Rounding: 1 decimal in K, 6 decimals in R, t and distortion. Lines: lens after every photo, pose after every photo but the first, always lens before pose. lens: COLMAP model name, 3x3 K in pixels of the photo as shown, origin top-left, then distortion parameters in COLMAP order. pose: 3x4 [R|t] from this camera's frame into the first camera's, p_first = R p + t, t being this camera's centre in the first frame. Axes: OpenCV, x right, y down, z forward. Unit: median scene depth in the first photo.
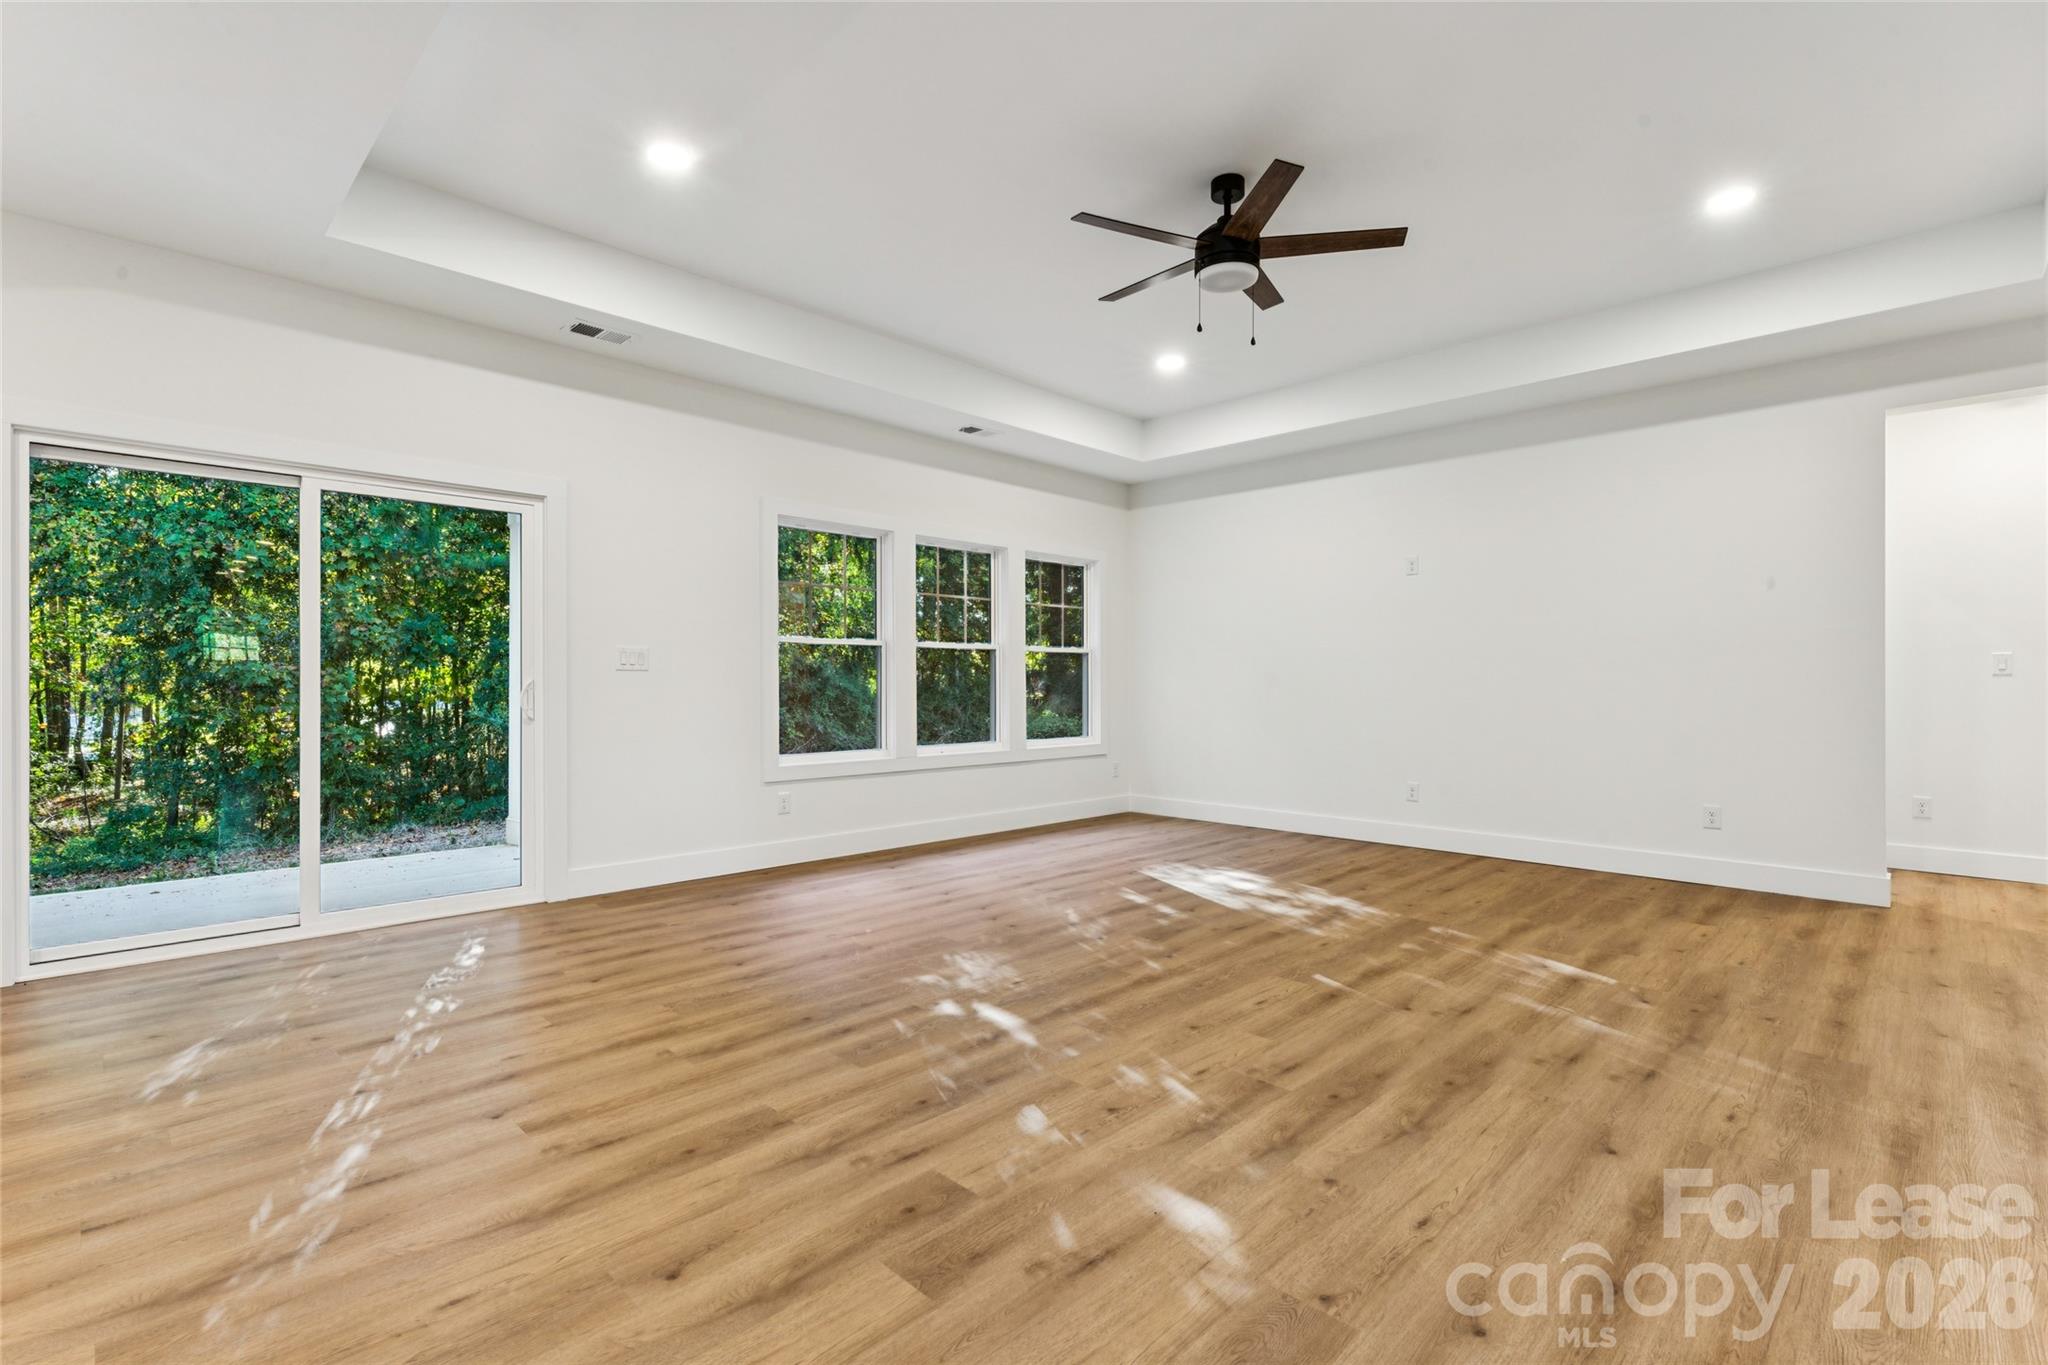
lens RADIAL K [[934.6, 0, 1030.4], [0, 934.6, 683.7], [0, 0, 1]] dist [-0.003106, 0.000661]
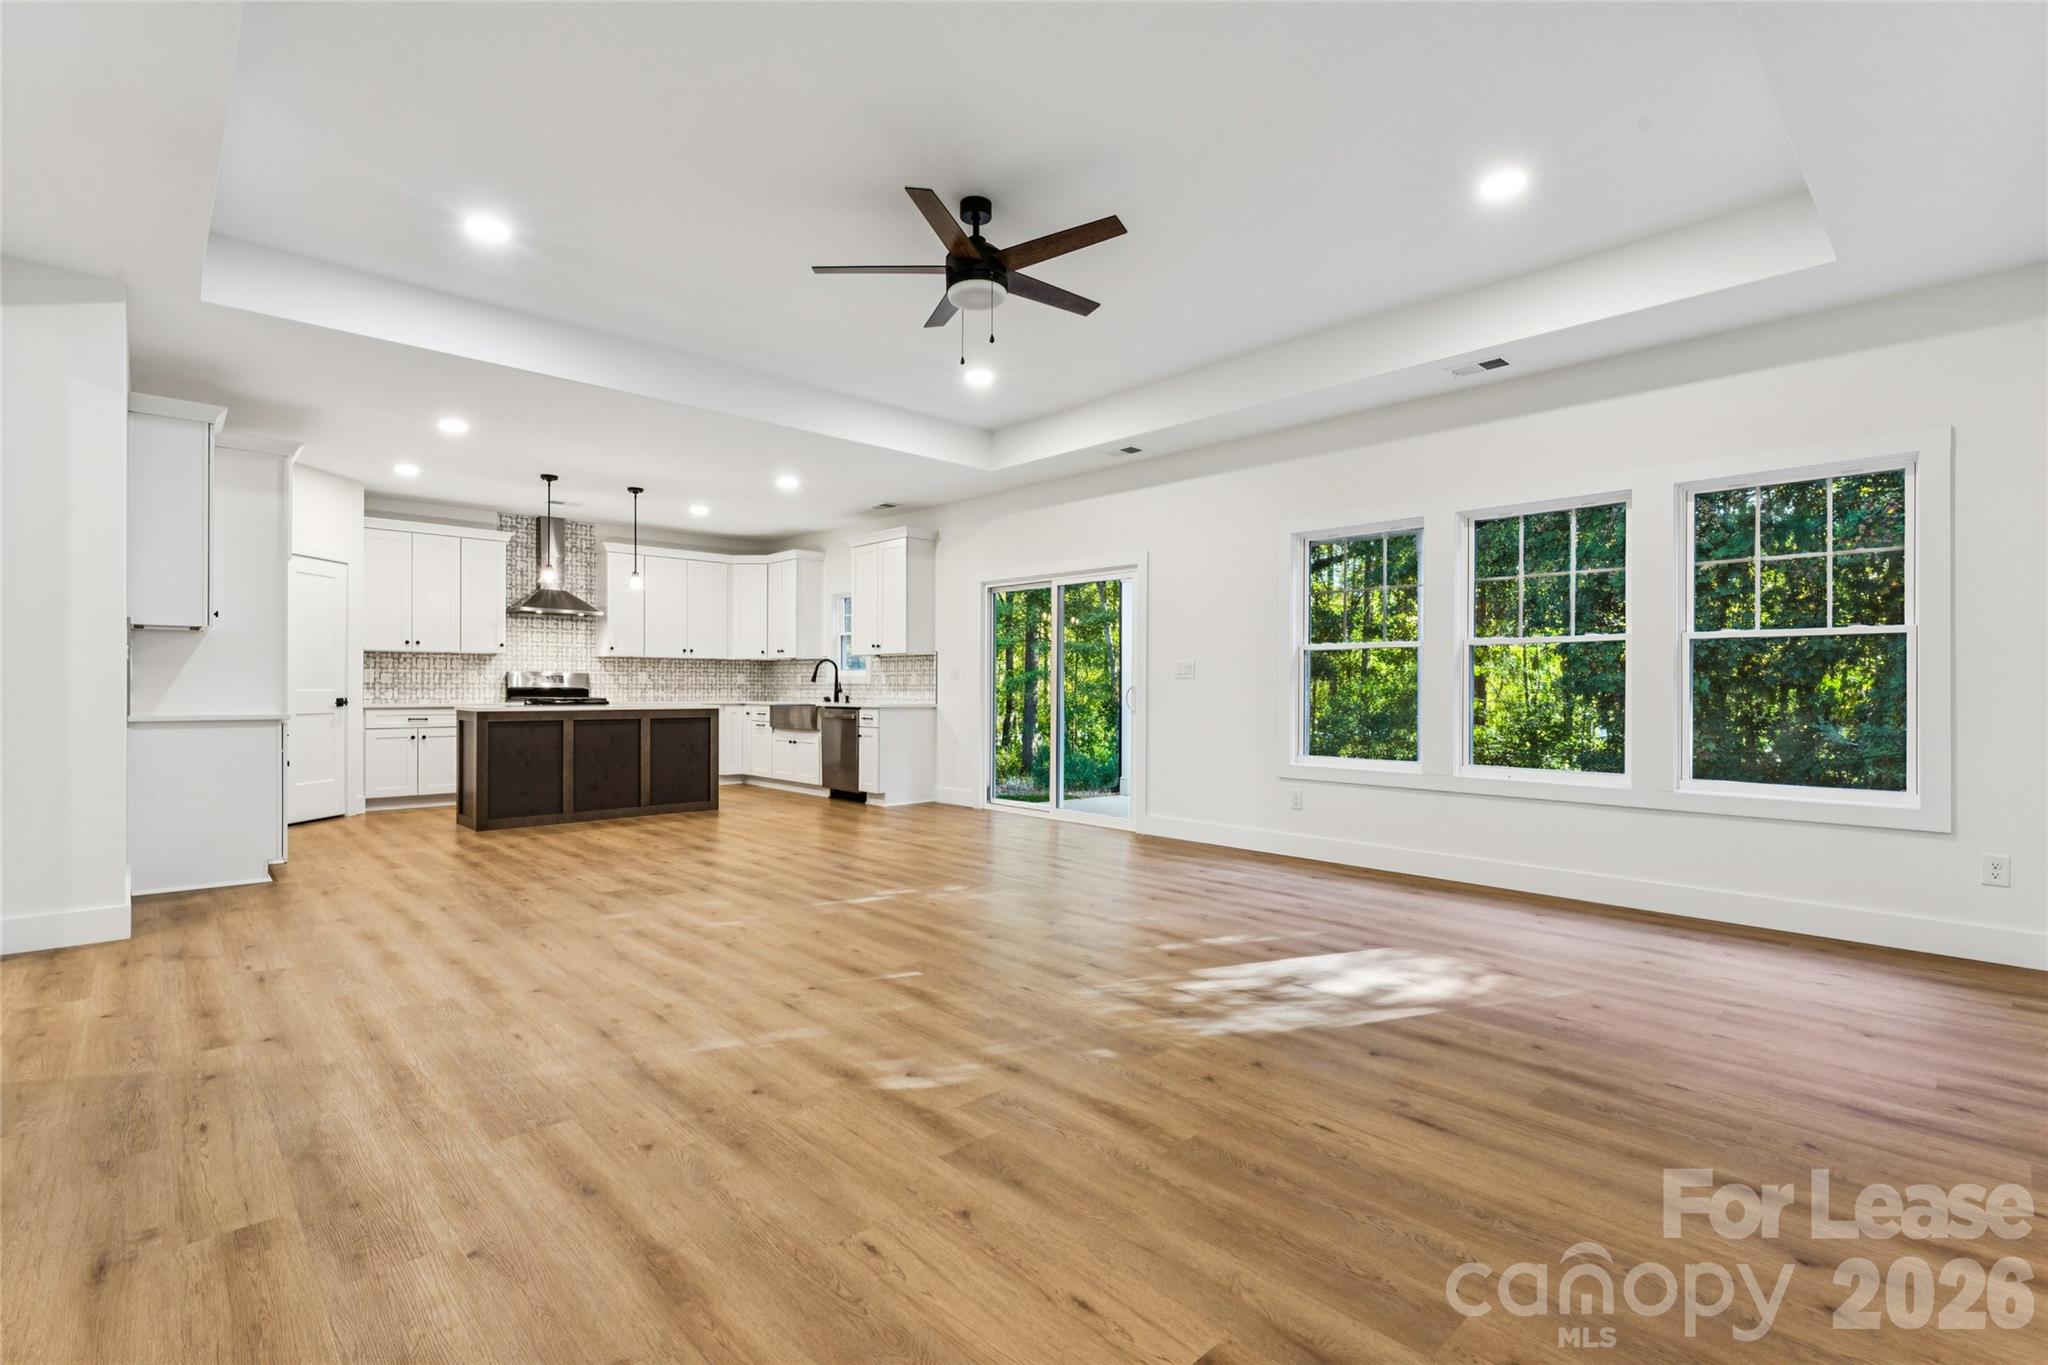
lens RADIAL K [[934.6, 0, 1025.9], [0, 934.6, 690.4], [0, 0, 1]] dist [-0.003106, 0.000661]
pose [[-0.036089, 0.002029, -0.999347, 1.434243], [-0.006524, 0.999976, 0.002265, 0.002853], [0.999327, 0.006601, -0.036075, 1.255822]]
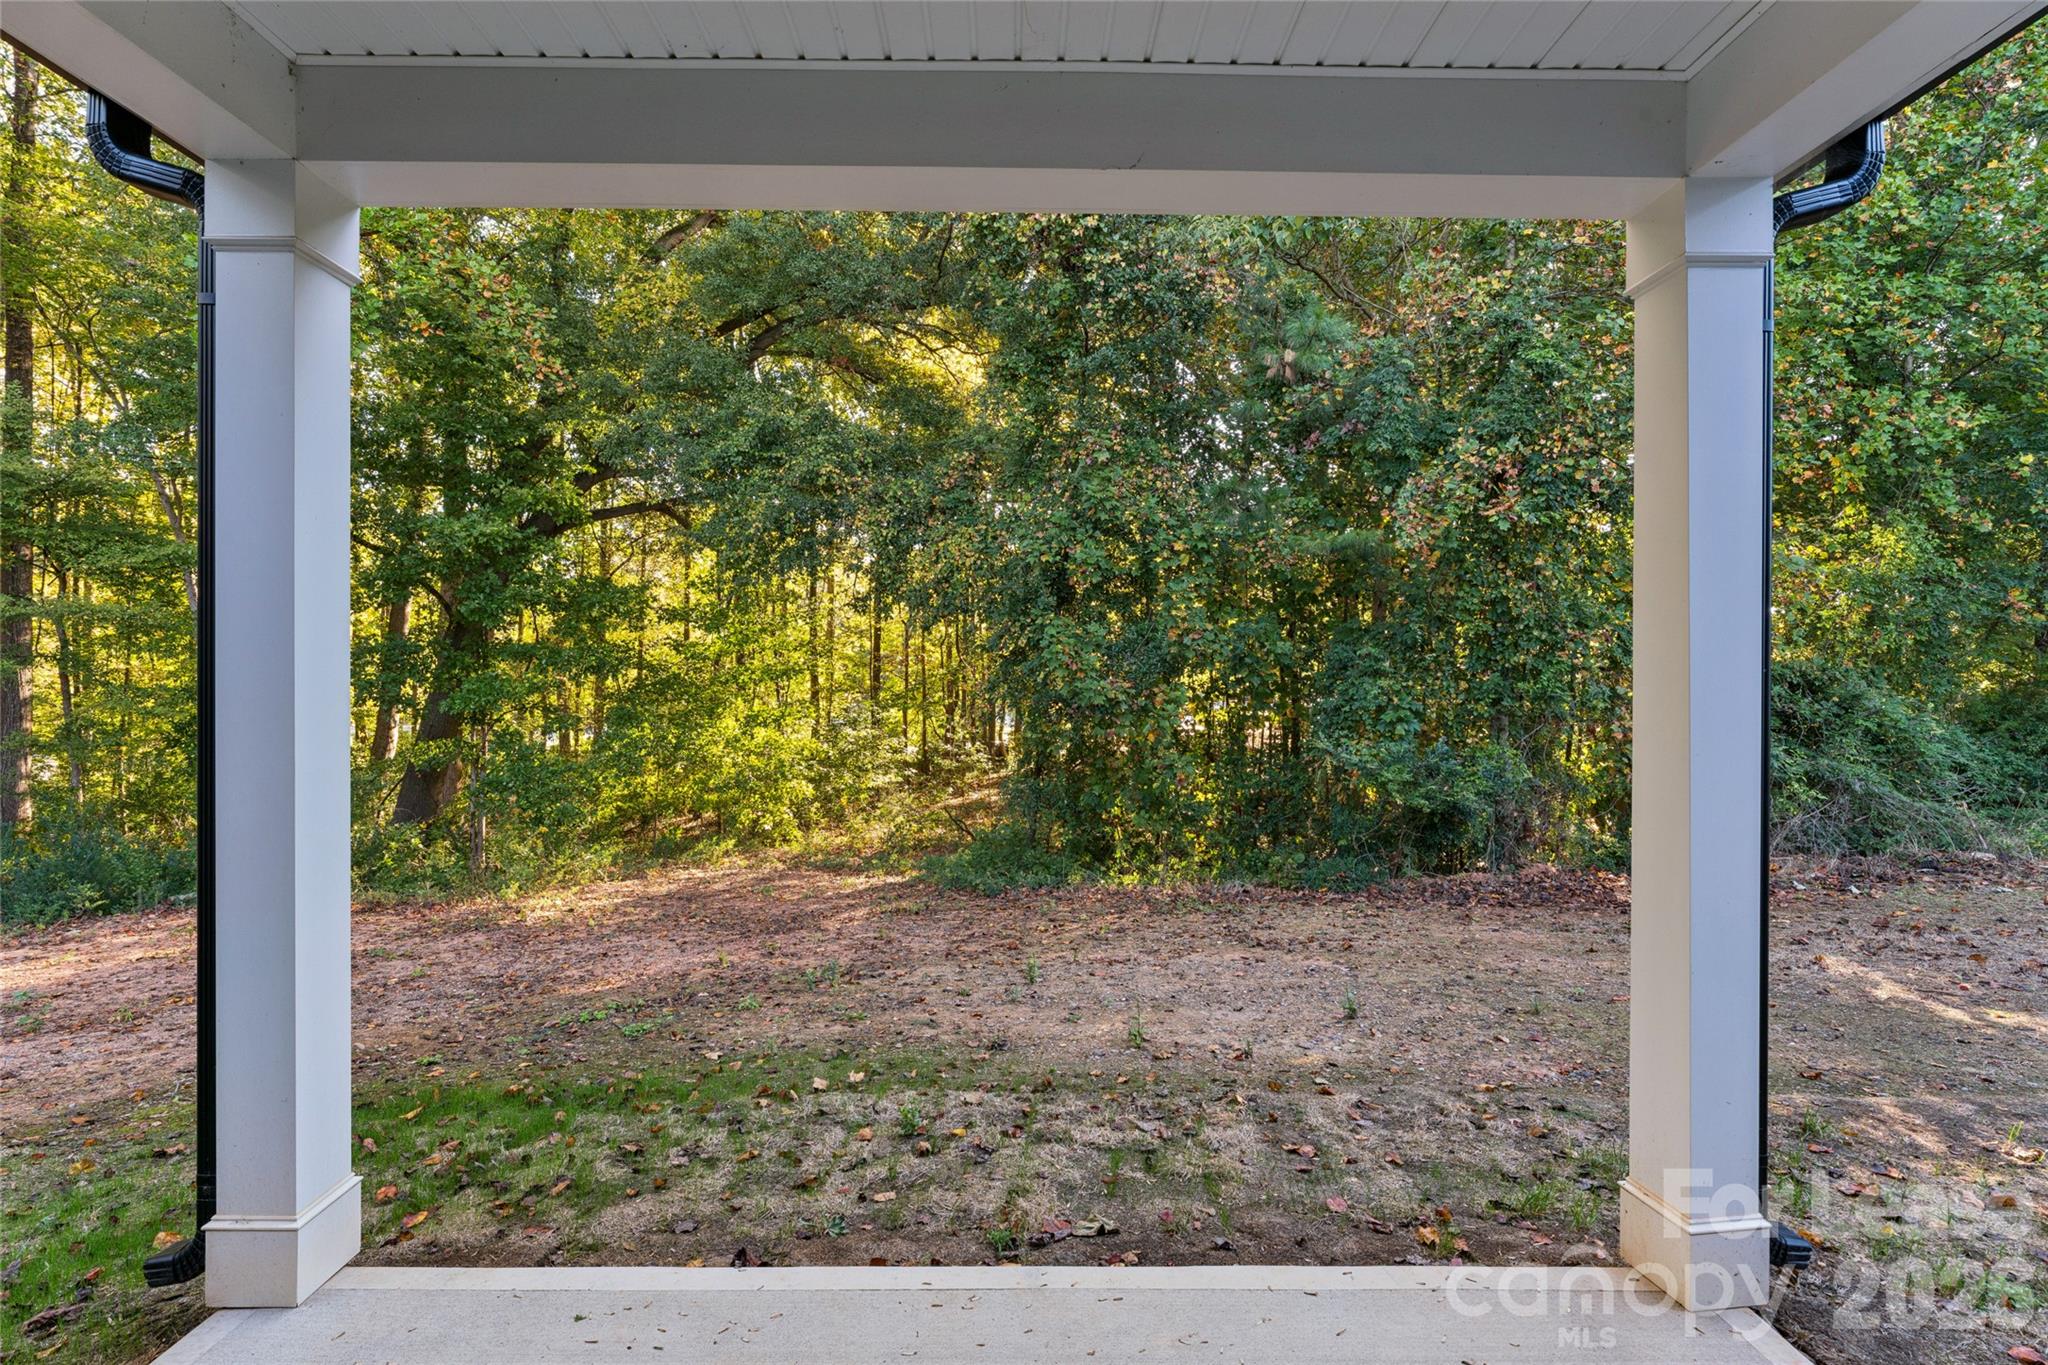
lens RADIAL K [[934.6, 0, 1025.8], [0, 934.6, 687.4], [0, 0, 1]] dist [-0.003106, 0.000661]
pose [[0.715548, 0.000822, -0.698563, -0.321716], [-0.006407, 0.999965, -0.005386, -0.011206], [0.698534, 0.008329, 0.715529, 0.400997]]
